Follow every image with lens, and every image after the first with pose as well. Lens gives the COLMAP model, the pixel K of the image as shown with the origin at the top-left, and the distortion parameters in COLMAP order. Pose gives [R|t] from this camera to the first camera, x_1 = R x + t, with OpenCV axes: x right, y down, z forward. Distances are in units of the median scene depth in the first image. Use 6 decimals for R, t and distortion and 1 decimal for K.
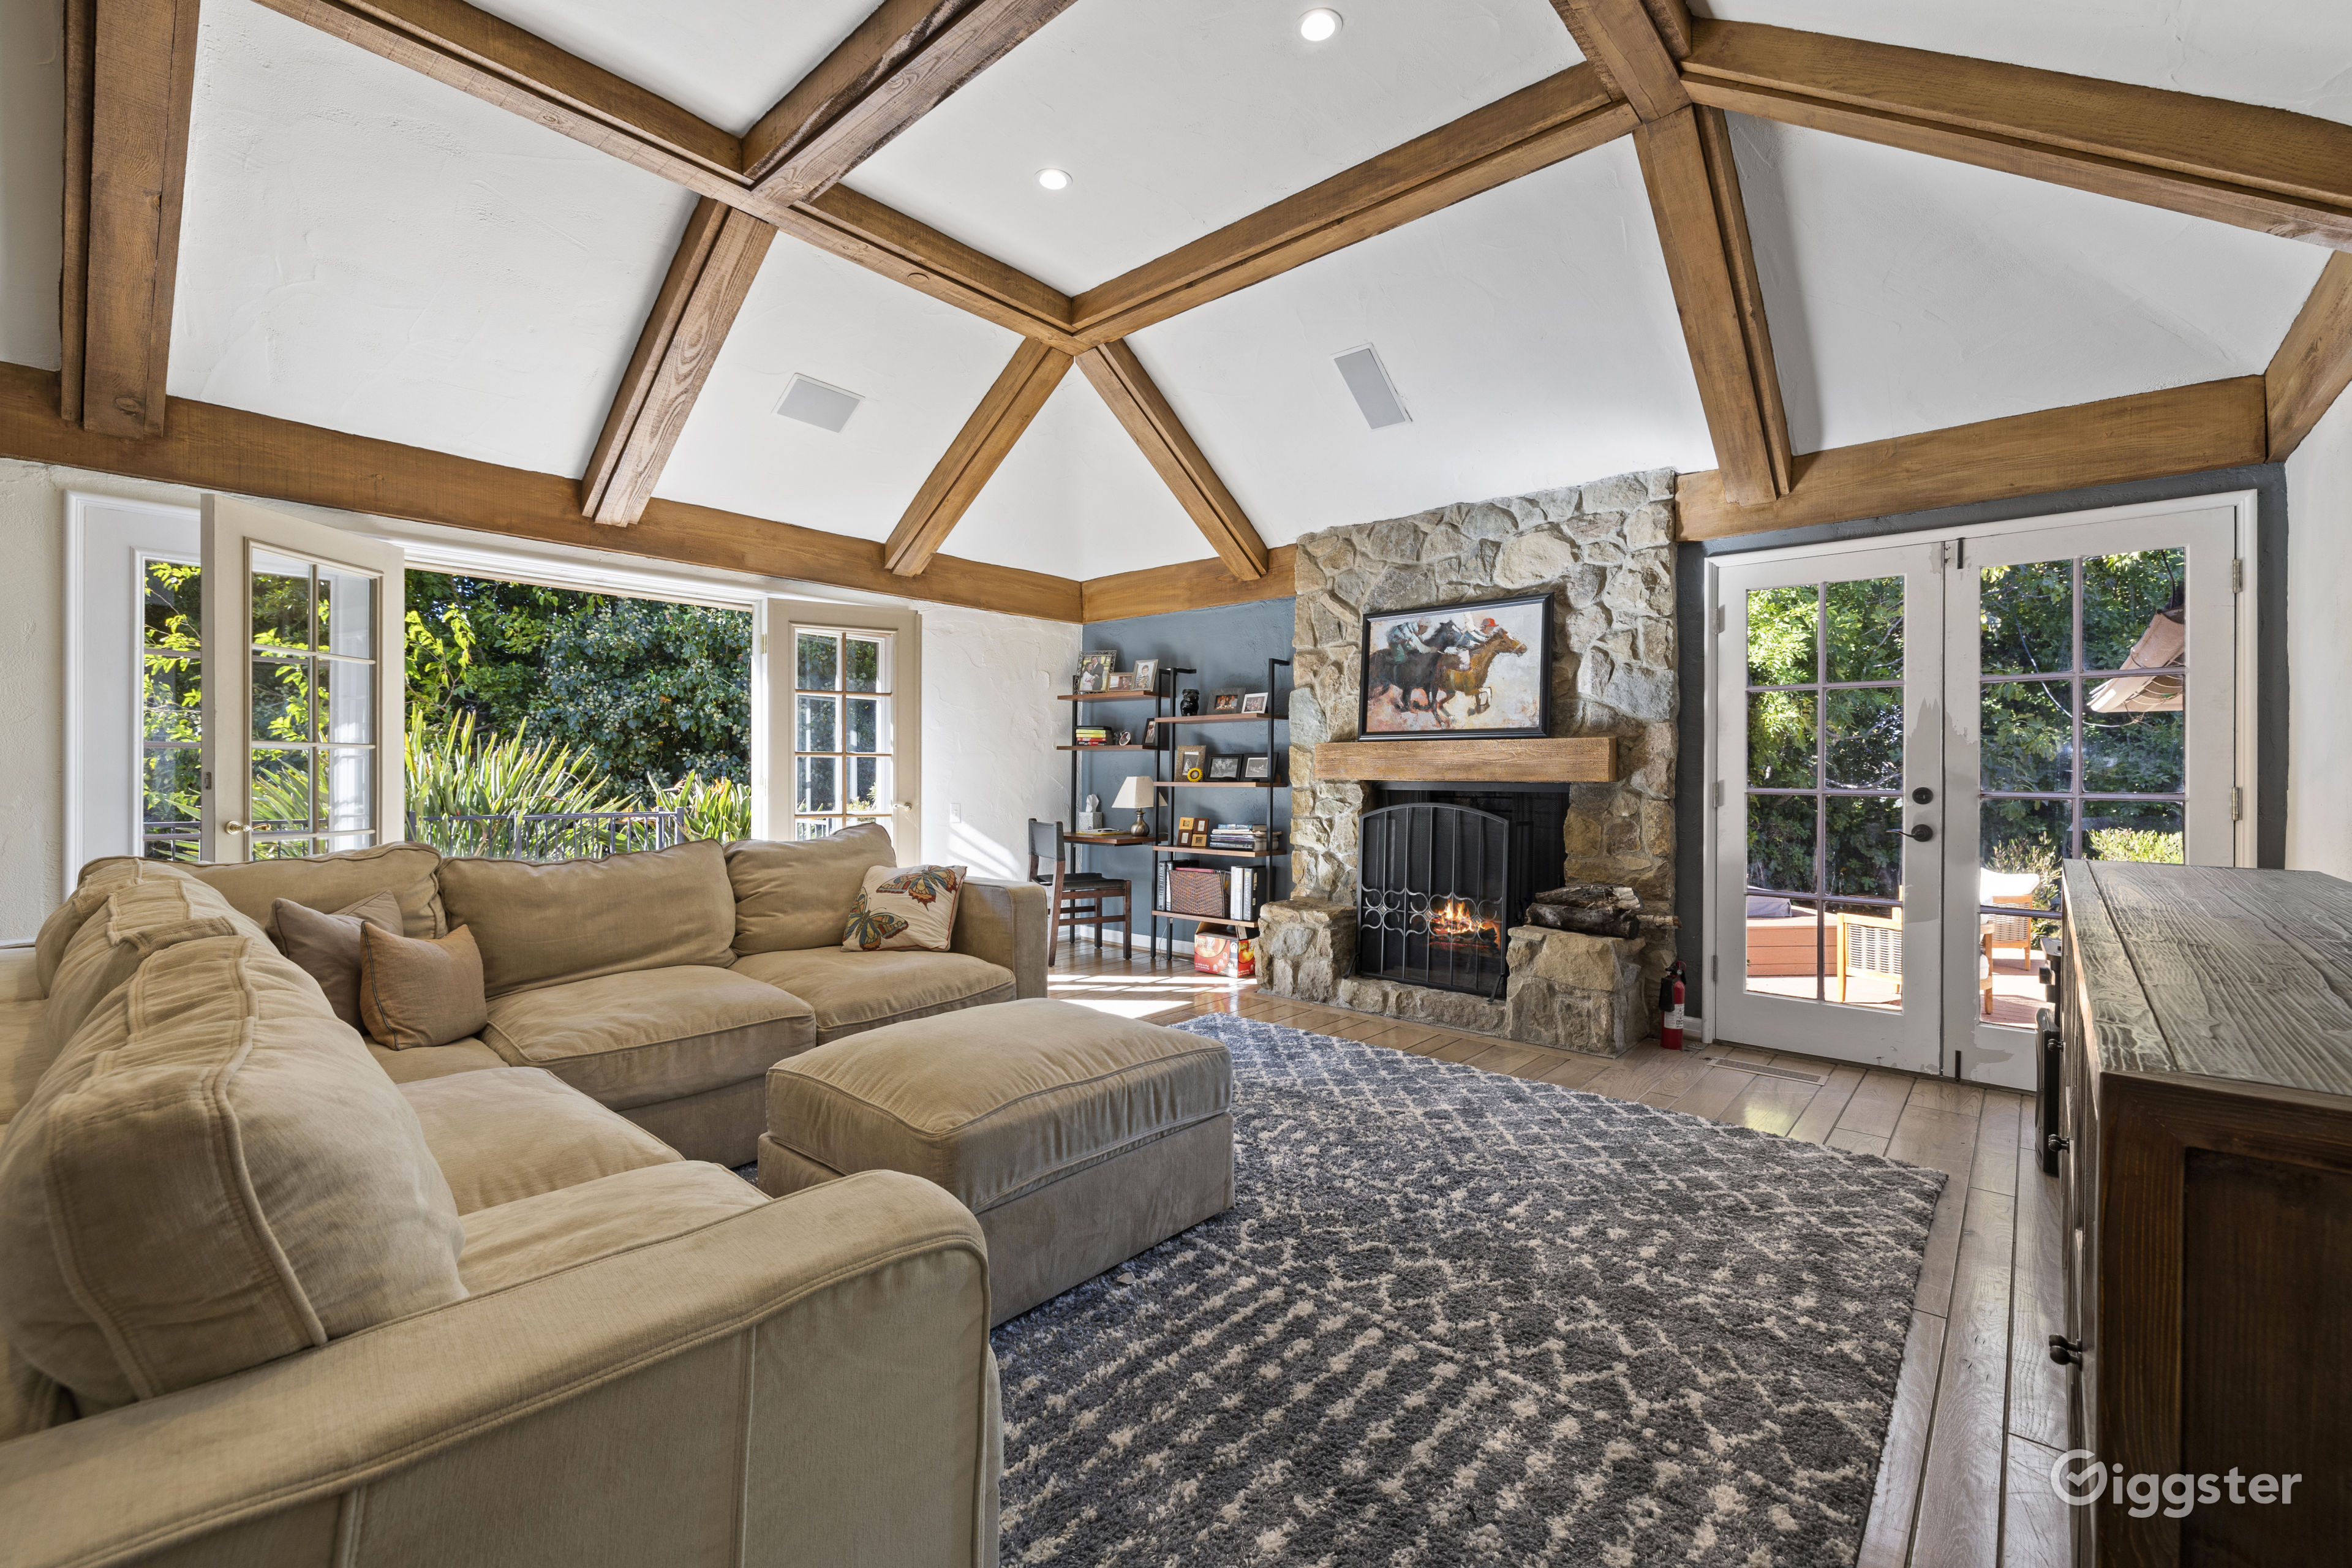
lens RADIAL K [[1020.1, 0, 1174.9], [0, 1020.1, 772.6], [0, 0, 1]] dist [0.001403, 0.000093]
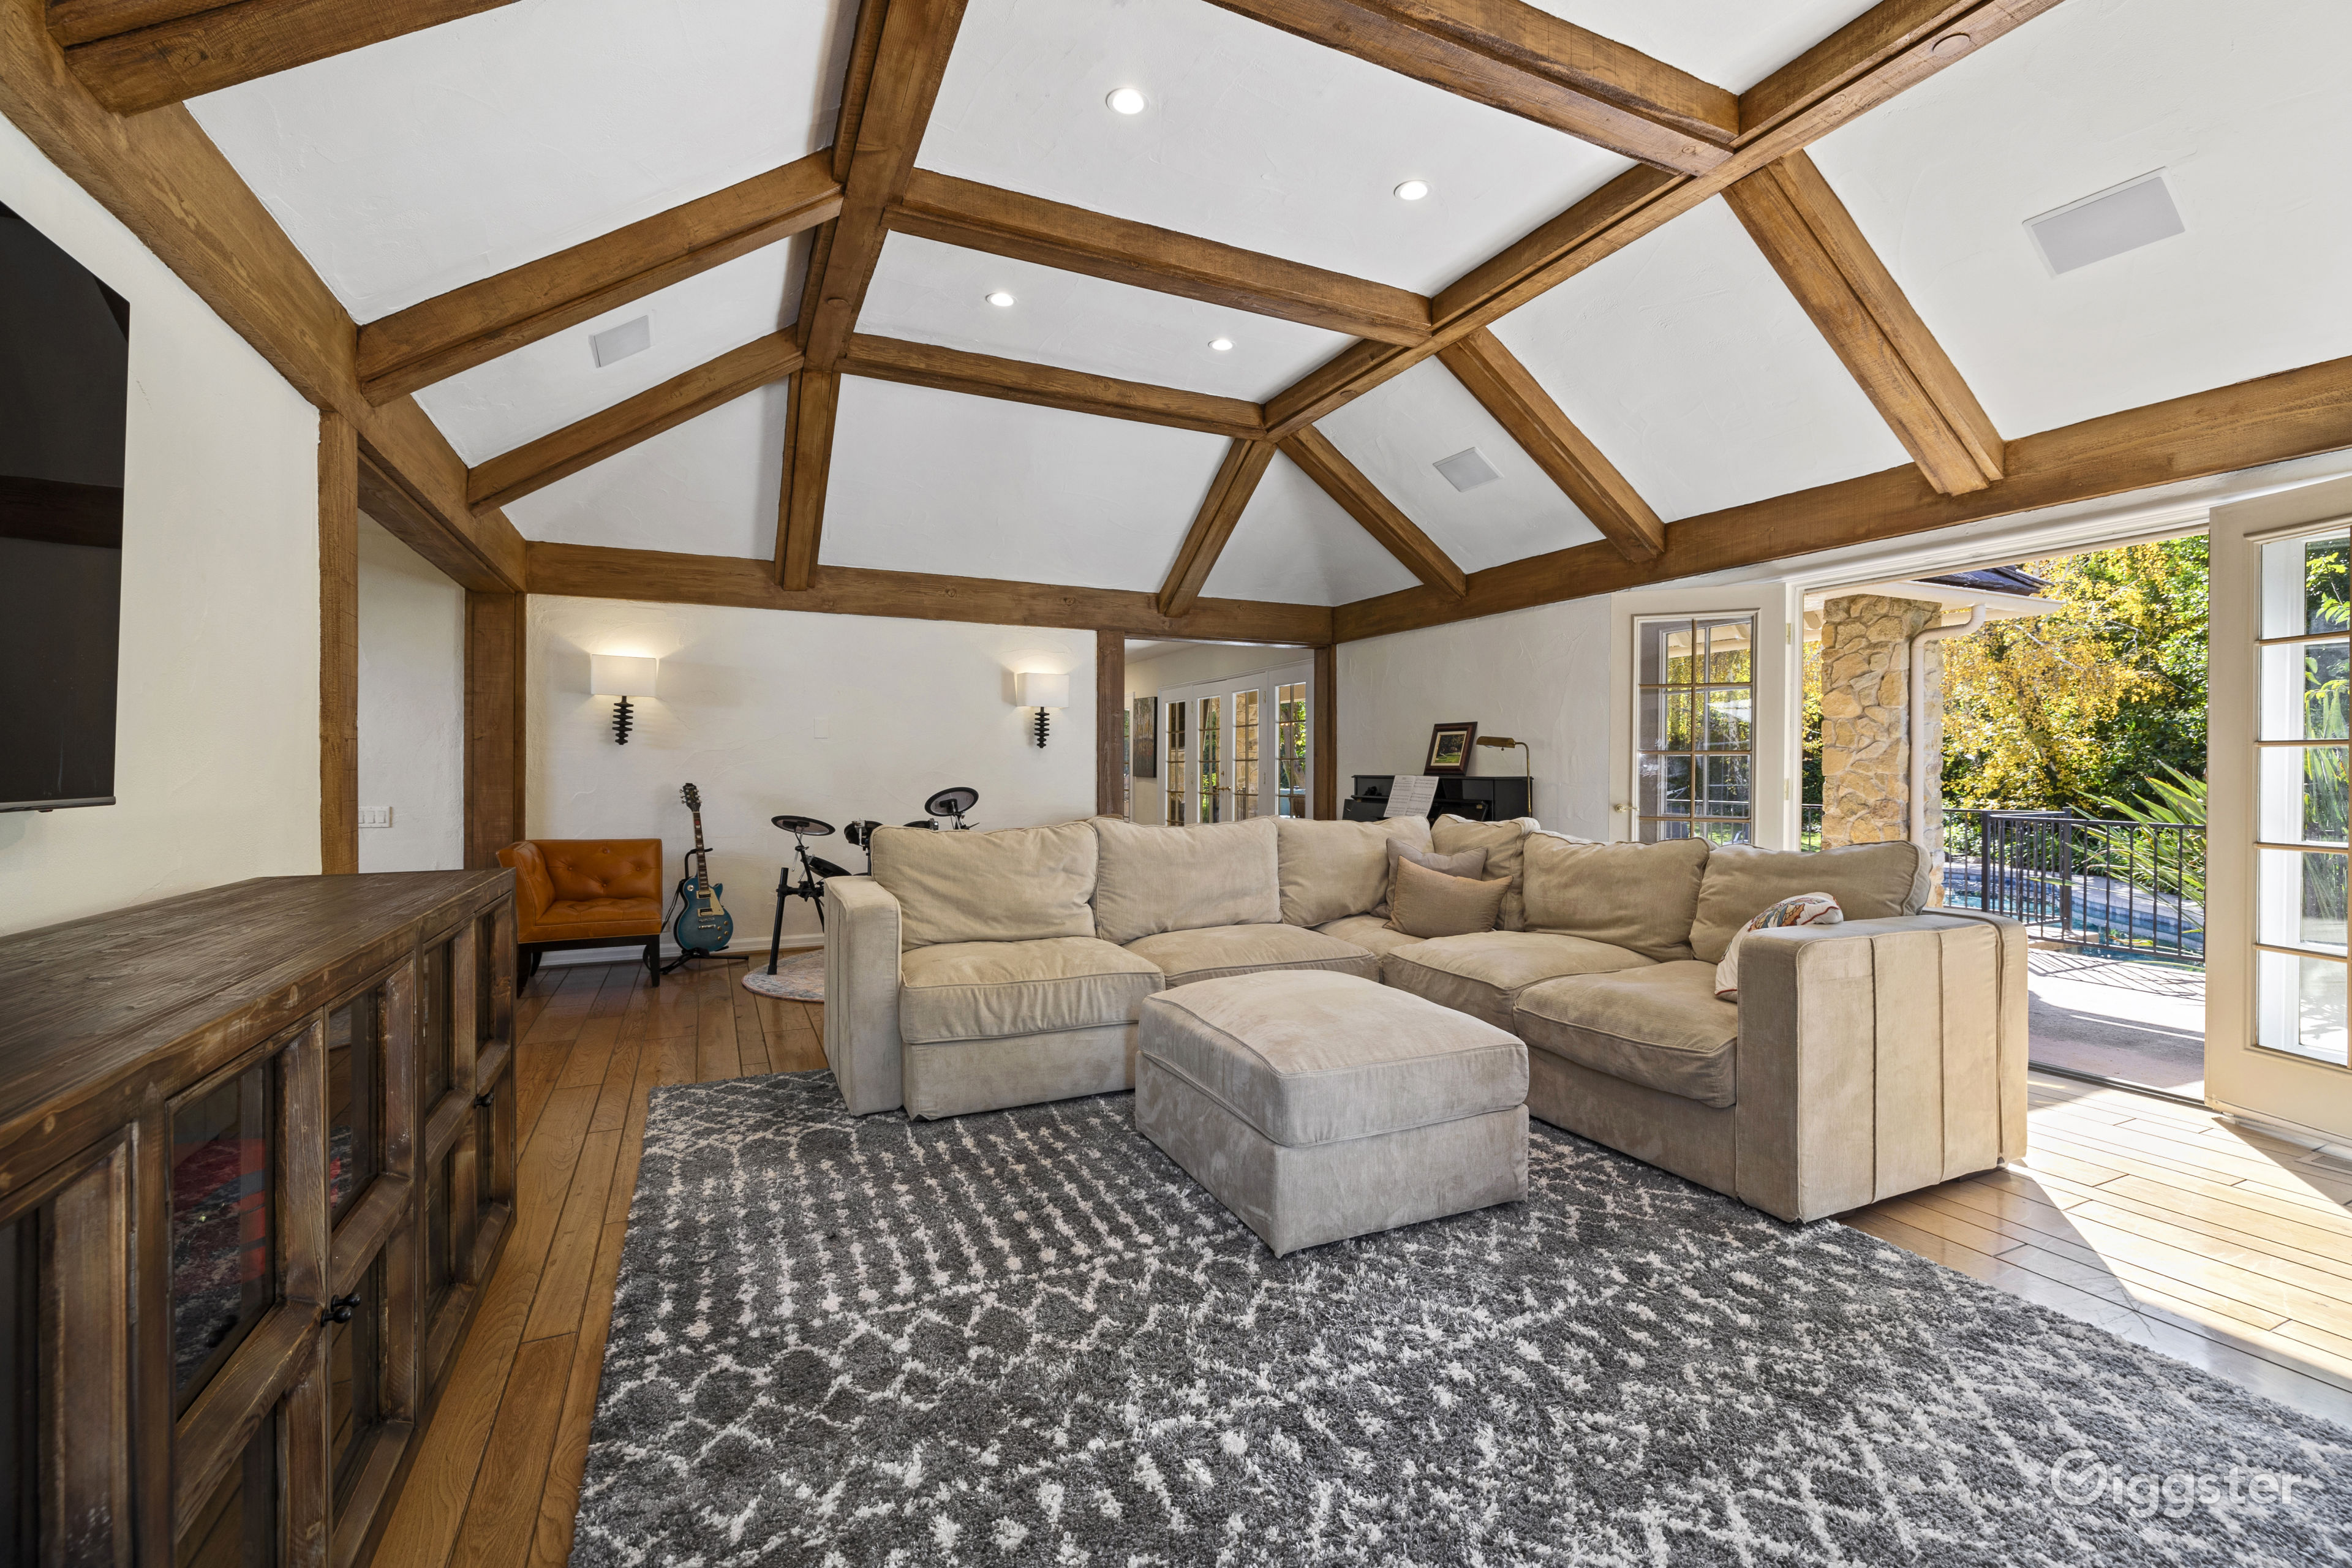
lens RADIAL K [[1020.1, 0, 1178.2], [0, 1020.1, 775.2], [0, 0, 1]] dist [0.001403, 0.000093]
pose [[-0.417355, 0.000125, -0.908743, 1.054254], [-0.008390, 0.999957, 0.003991, 0.004683], [0.908705, 0.009290, -0.417336, 1.505291]]
